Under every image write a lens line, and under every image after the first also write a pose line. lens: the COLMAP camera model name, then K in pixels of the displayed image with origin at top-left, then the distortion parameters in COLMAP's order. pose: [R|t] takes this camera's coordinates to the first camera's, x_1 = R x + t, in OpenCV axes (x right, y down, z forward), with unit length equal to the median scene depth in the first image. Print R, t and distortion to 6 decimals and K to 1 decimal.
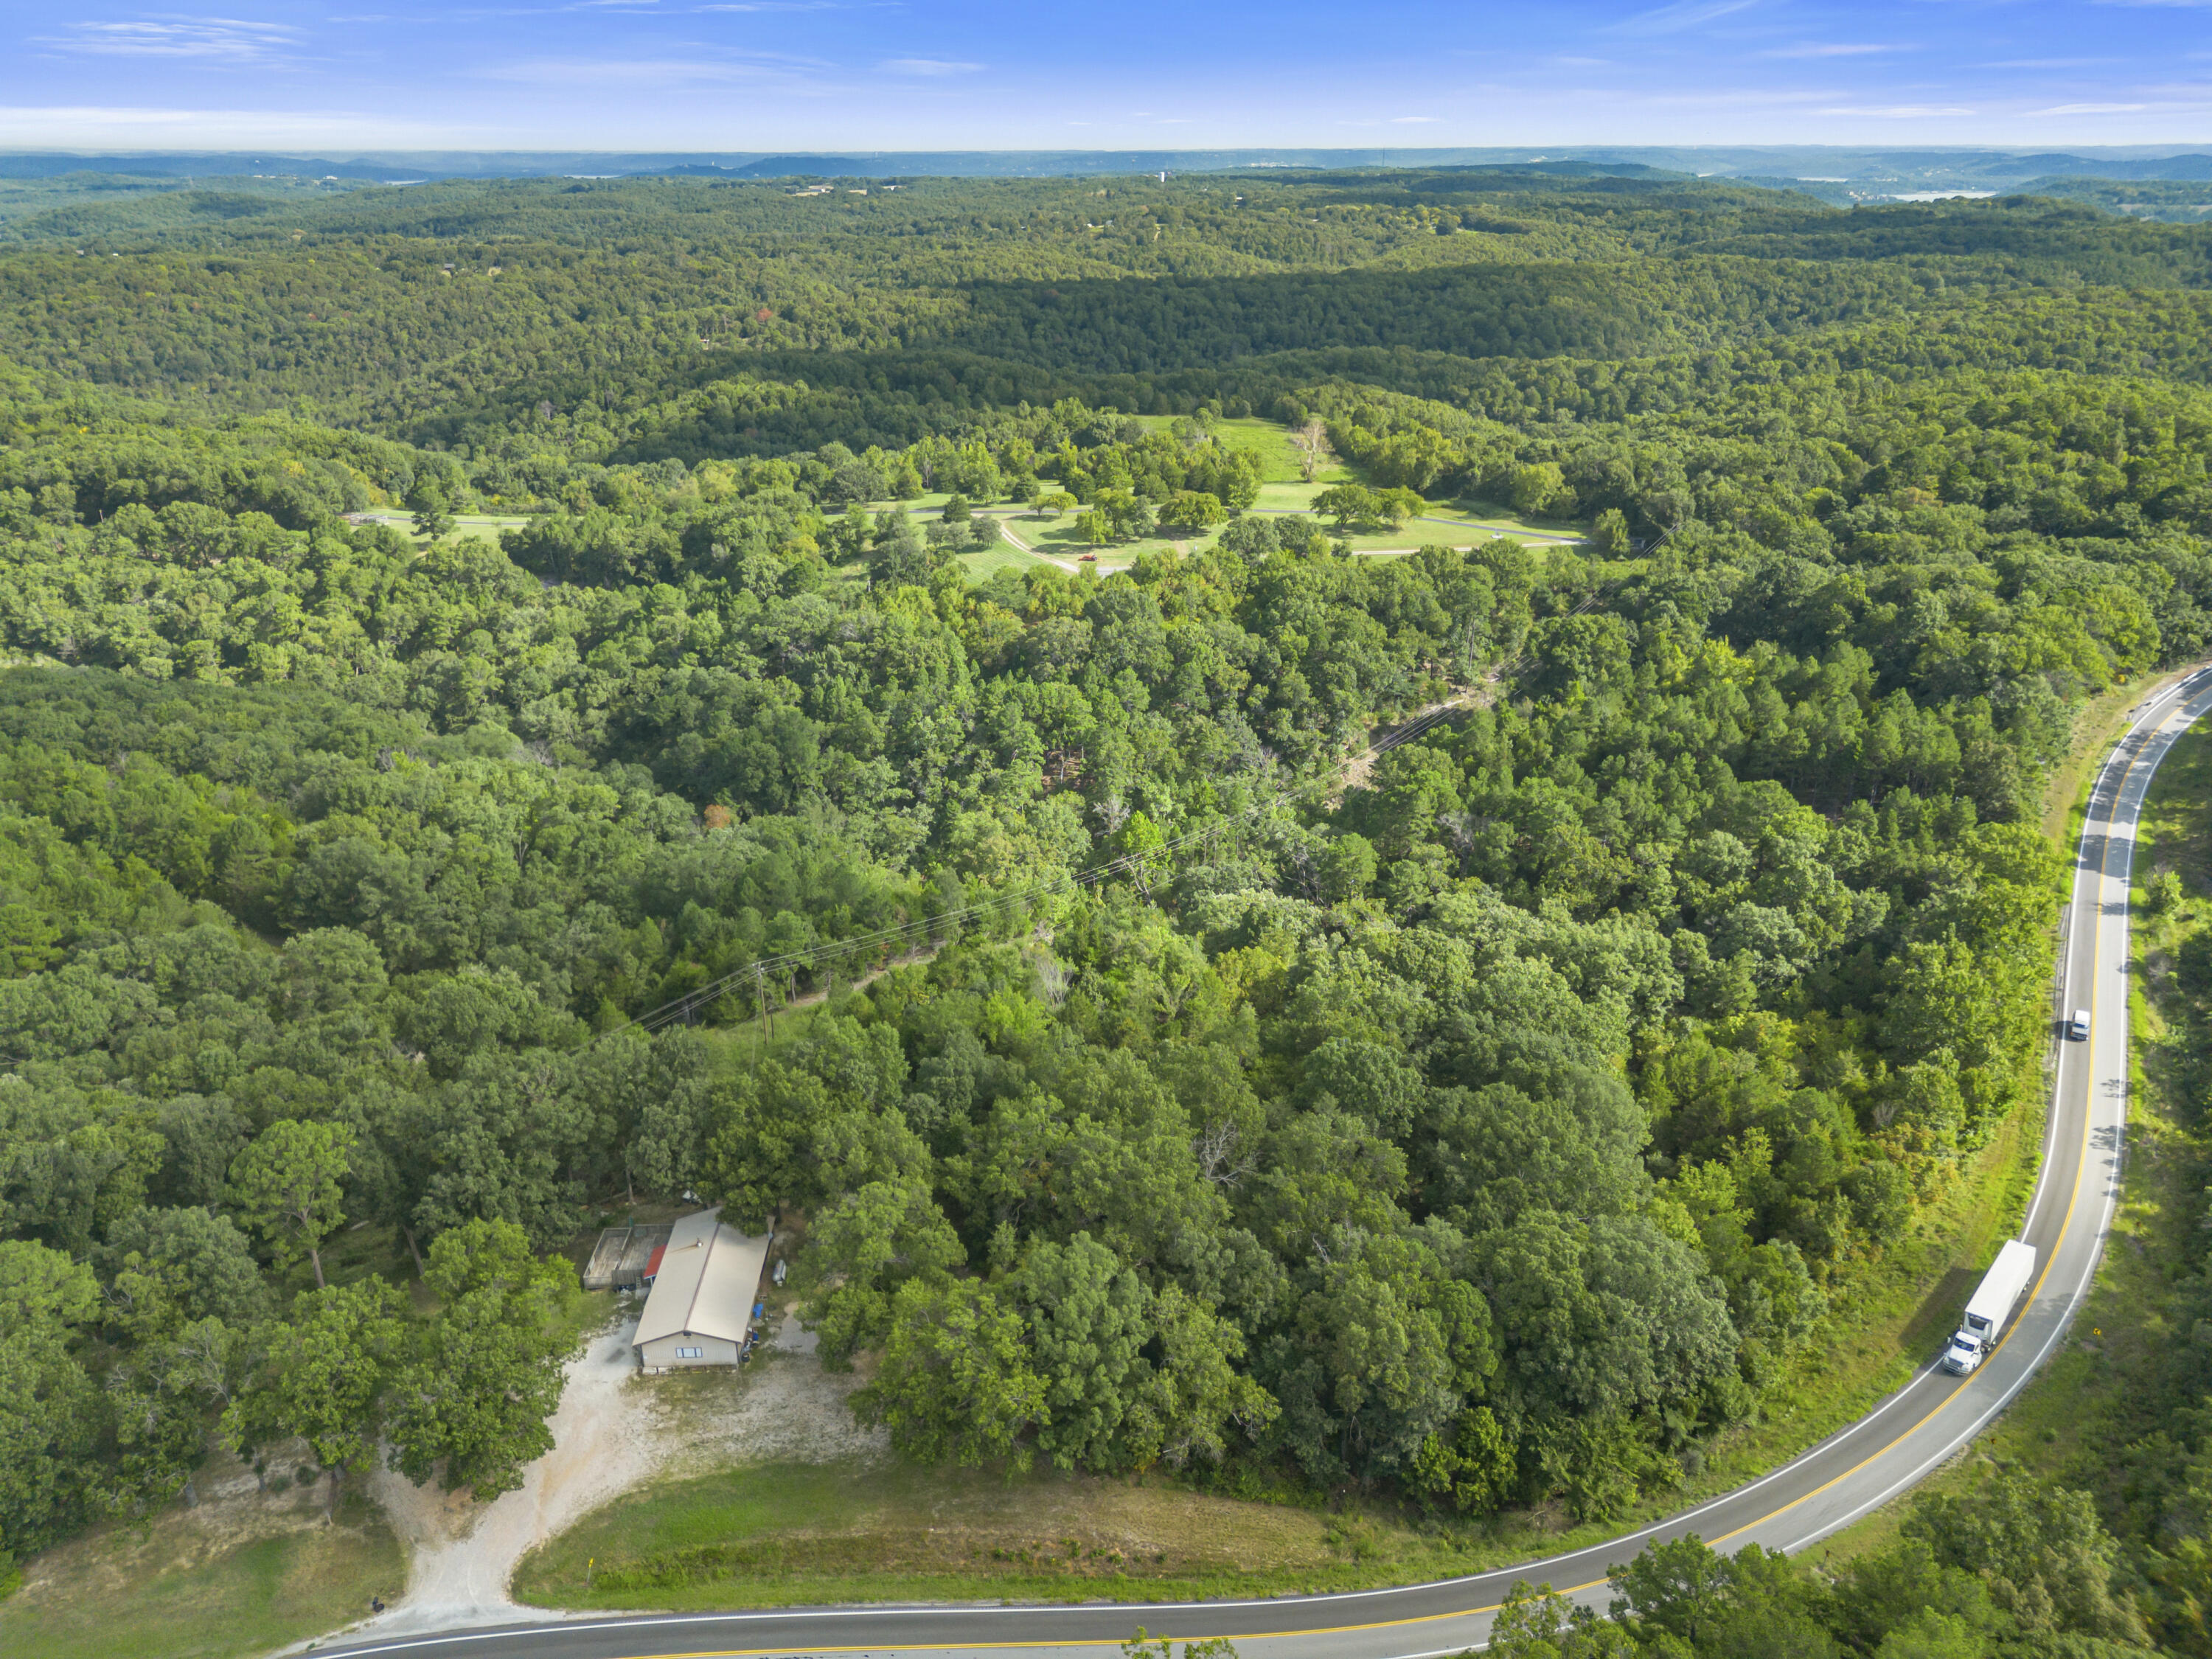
lens RADIAL K [[1572.5, 0, 1106.0], [0, 1572.5, 829.5], [0, 0, 1]] dist [0.069492, -0.075305]
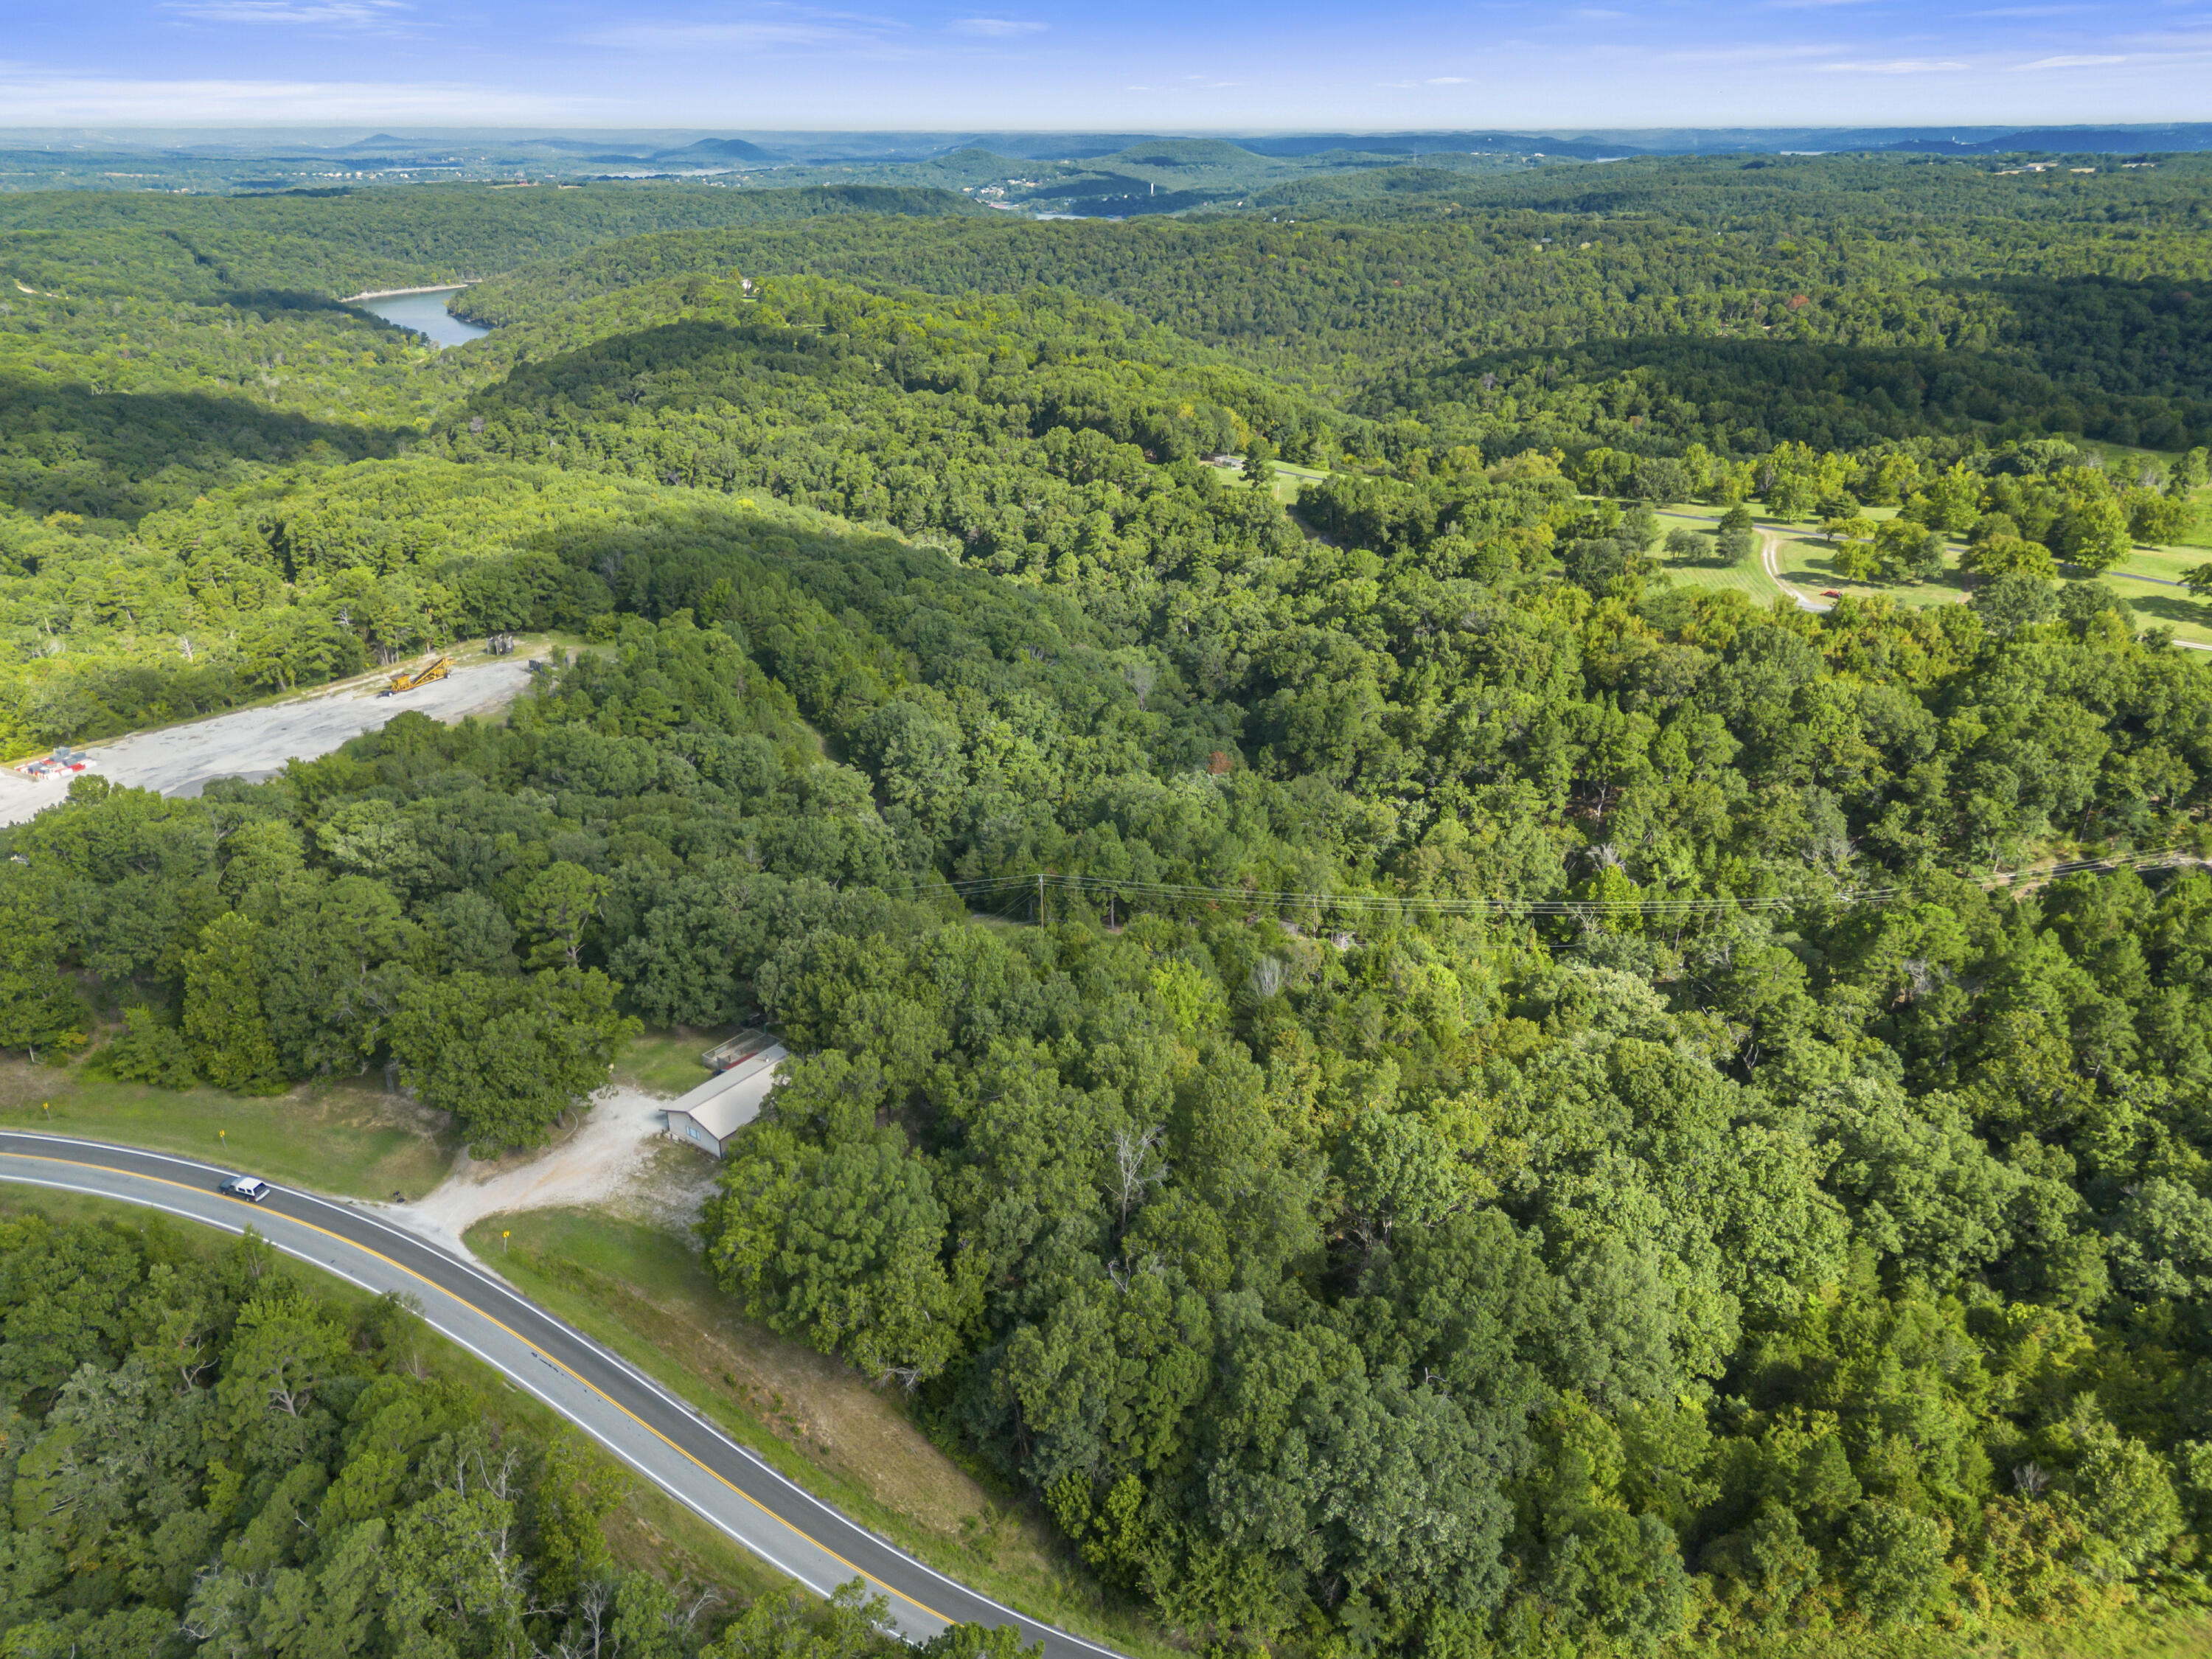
lens RADIAL K [[1605.6, 0, 1102.4], [0, 1605.6, 830.5], [0, 0, 1]] dist [0.068119, -0.074062]
pose [[0.771540, 0.252187, -0.584062, 0.231985], [-0.248874, 0.964556, 0.087718, -0.027236], [0.585481, 0.077680, 0.806956, 0.066305]]
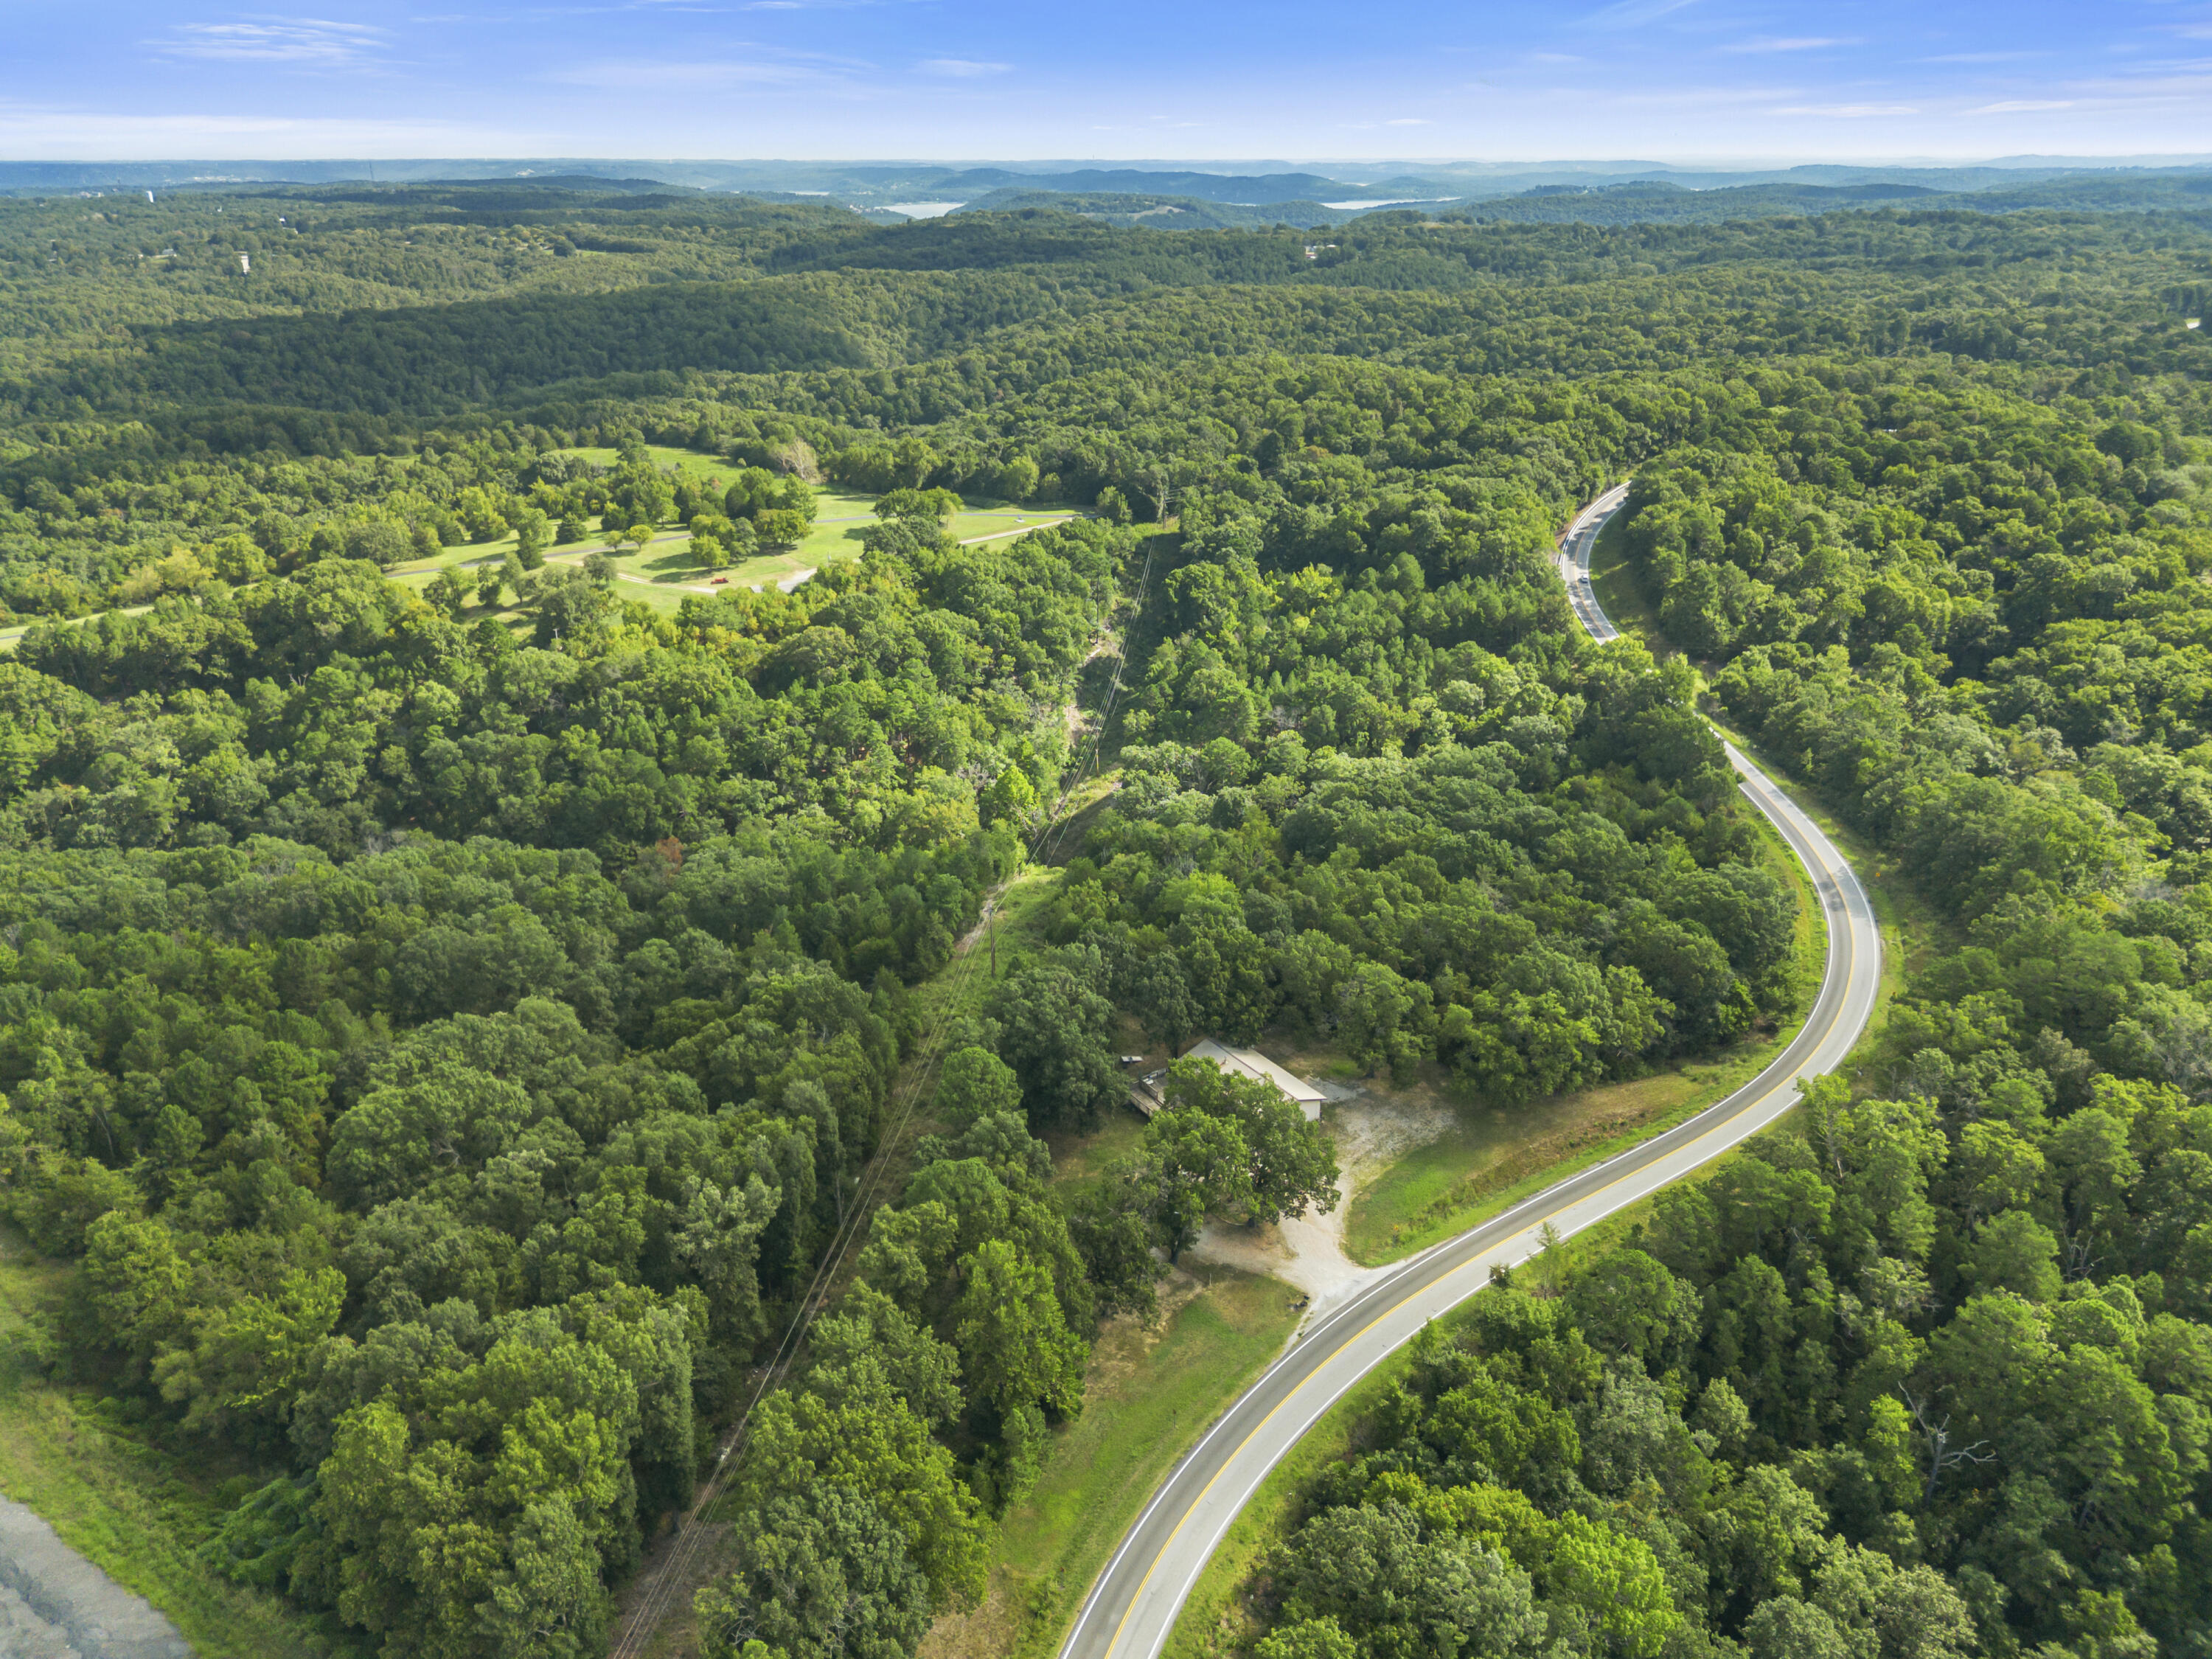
lens RADIAL K [[1605.6, 0, 1102.4], [0, 1605.6, 830.5], [0, 0, 1]] dist [0.068119, -0.074062]
pose [[0.830764, -0.217220, 0.512490, -0.390068], [0.223453, 0.973413, 0.050358, -0.006813], [-0.509803, 0.072682, 0.857215, -0.044582]]
